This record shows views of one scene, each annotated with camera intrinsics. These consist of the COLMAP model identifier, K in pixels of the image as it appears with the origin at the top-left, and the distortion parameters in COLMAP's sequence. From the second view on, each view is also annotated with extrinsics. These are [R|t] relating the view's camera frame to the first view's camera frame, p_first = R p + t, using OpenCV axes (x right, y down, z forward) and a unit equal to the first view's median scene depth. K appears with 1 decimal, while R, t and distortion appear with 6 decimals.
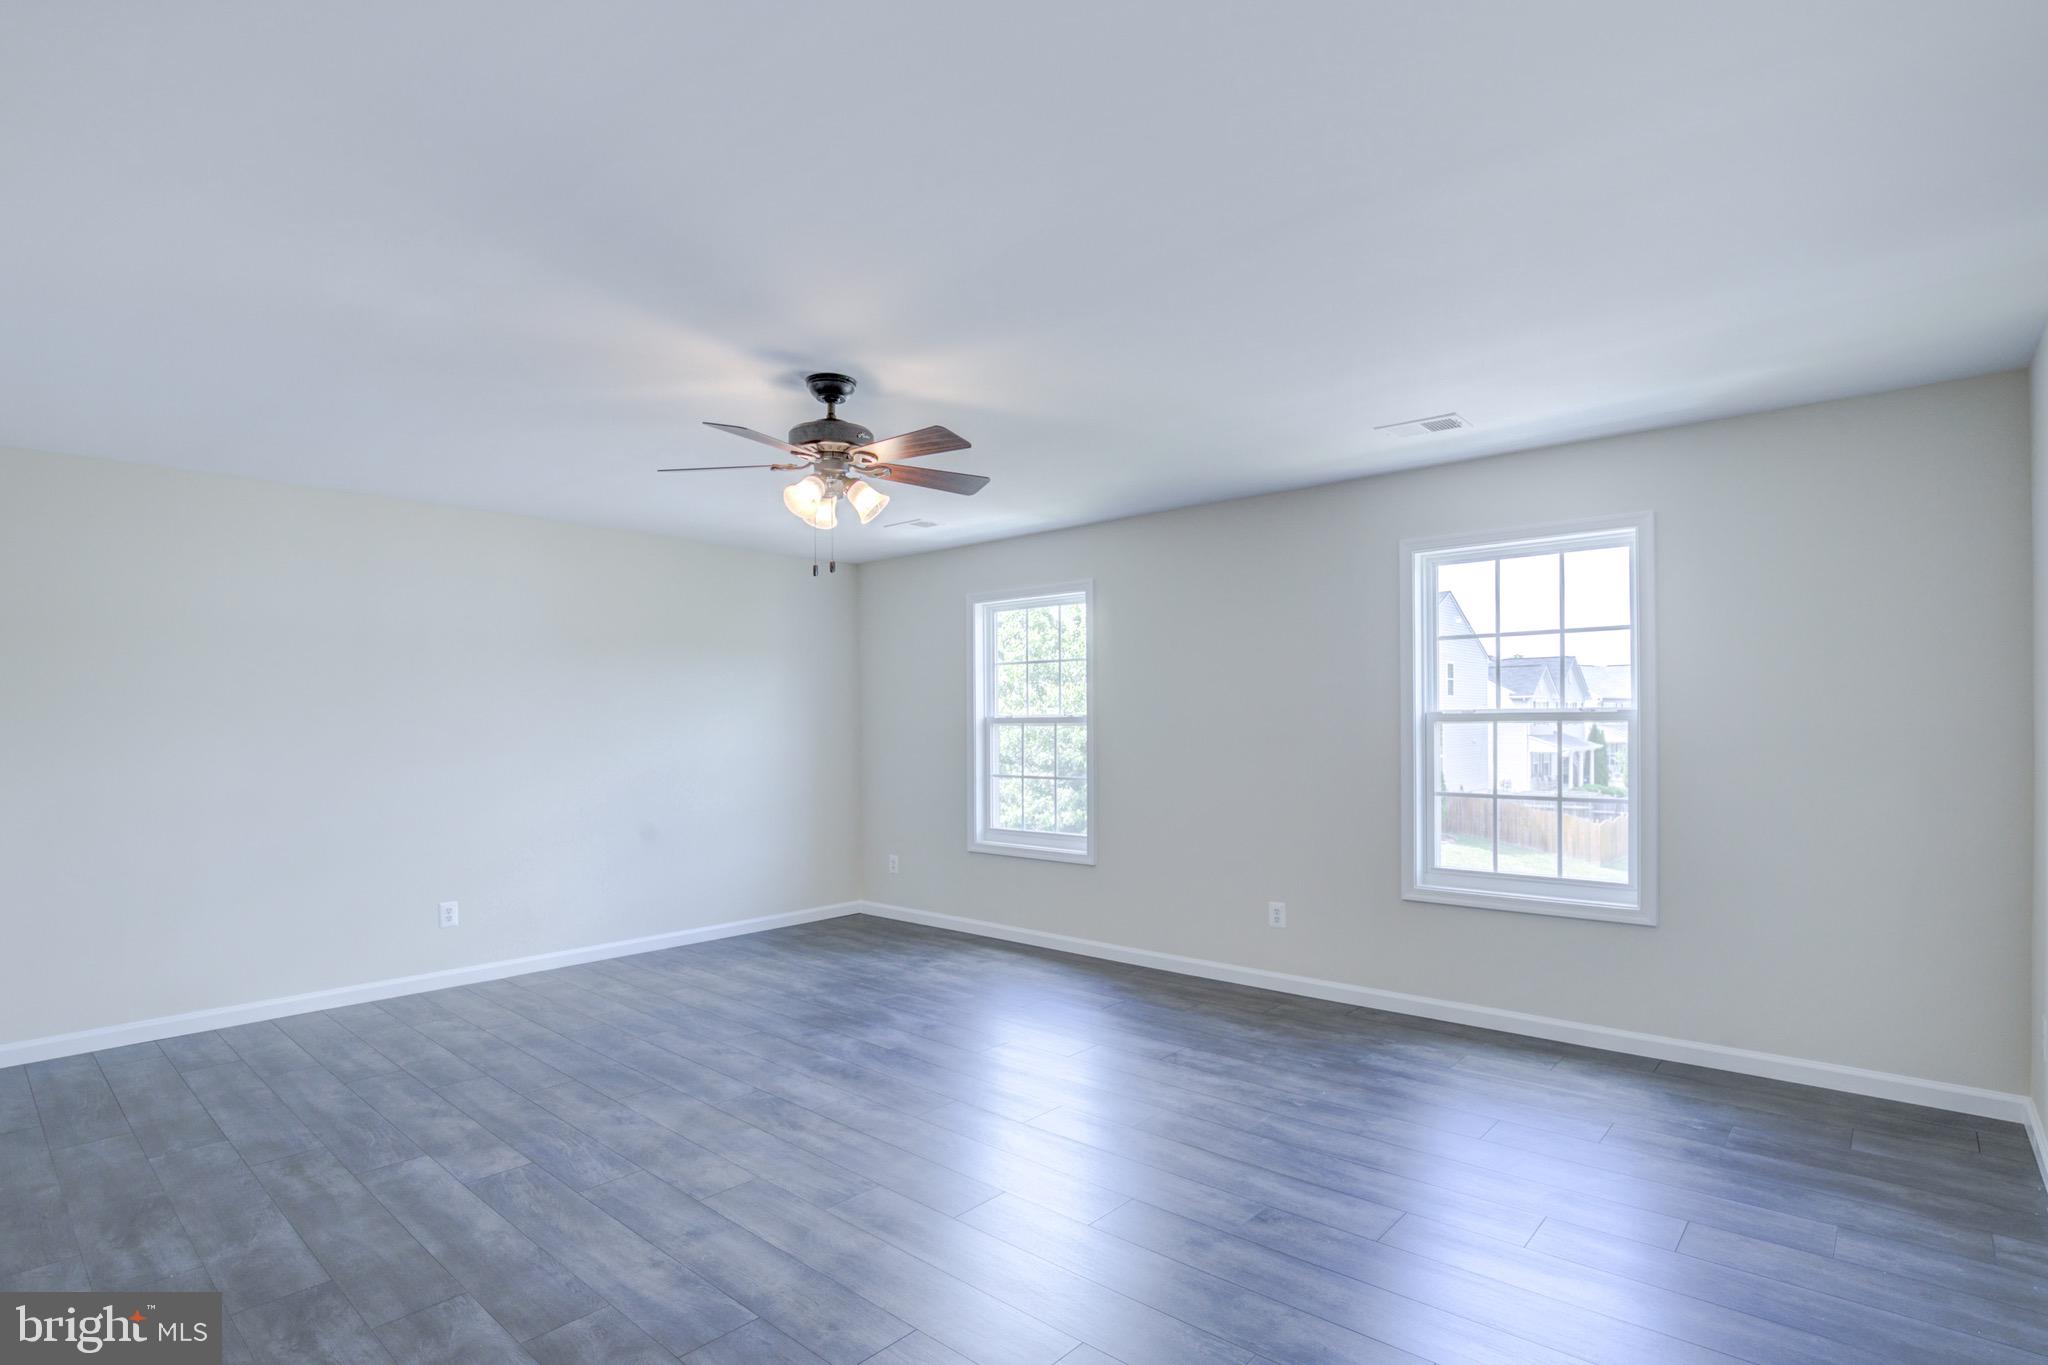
lens RADIAL K [[1021.6, 0, 1015.5], [0, 1021.6, 722.7], [0, 0, 1]] dist [-0.002785, -0.018287]
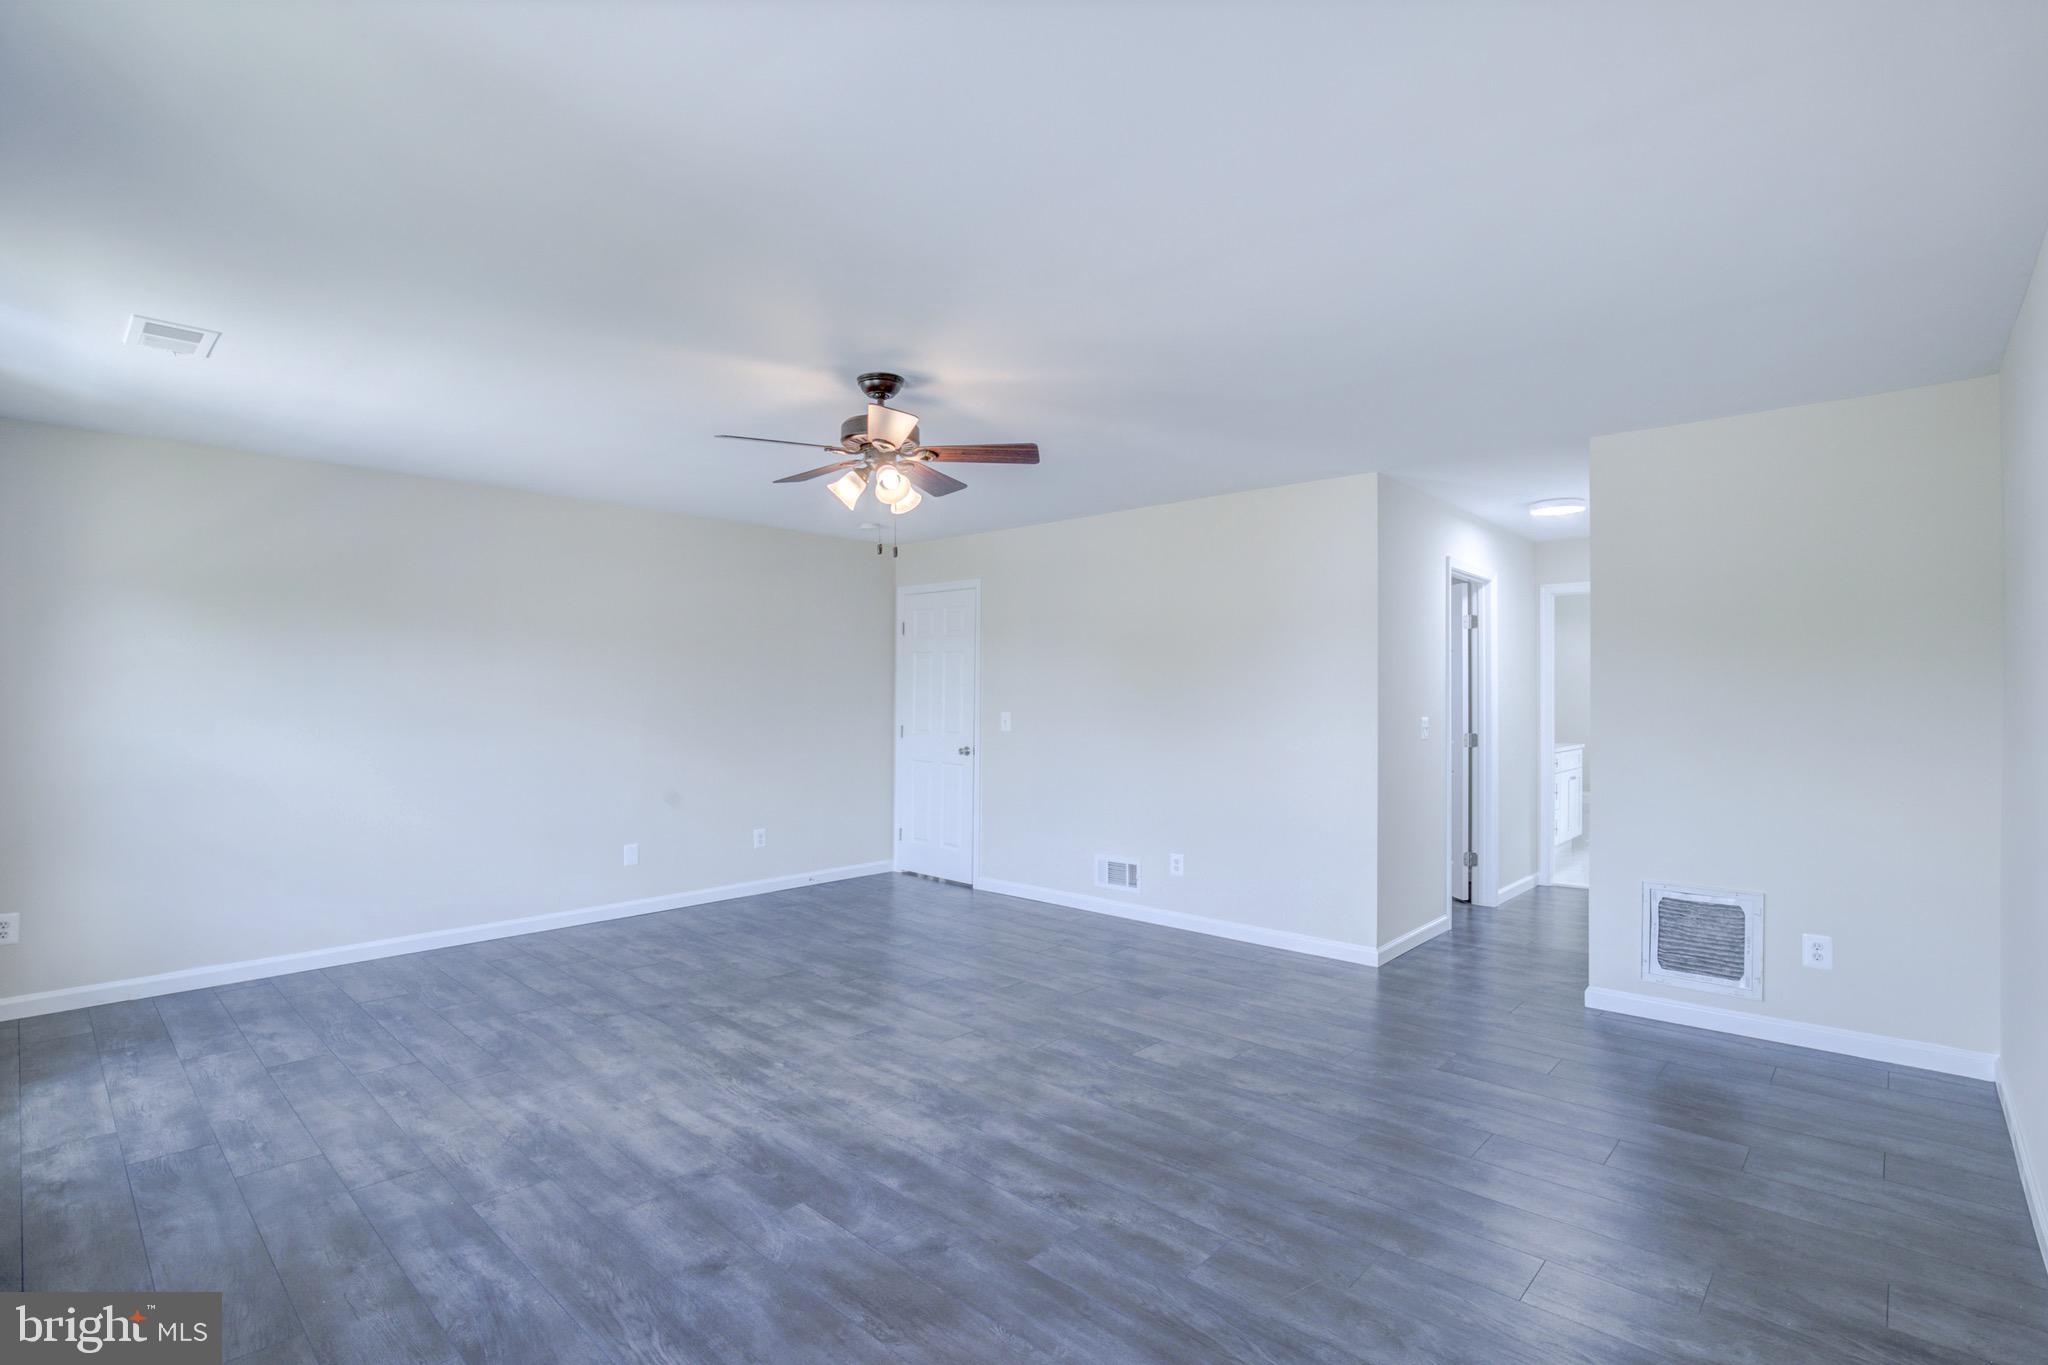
lens RADIAL K [[967.8, 0, 1055.9], [0, 967.8, 684.6], [0, 0, 1]] dist [-0.025195, 0.000473]
pose [[-0.999891, 0.006810, -0.013096, -0.285860], [0.006890, 0.999958, -0.006079, -0.001703], [0.013054, -0.006169, -0.999896, 1.650686]]
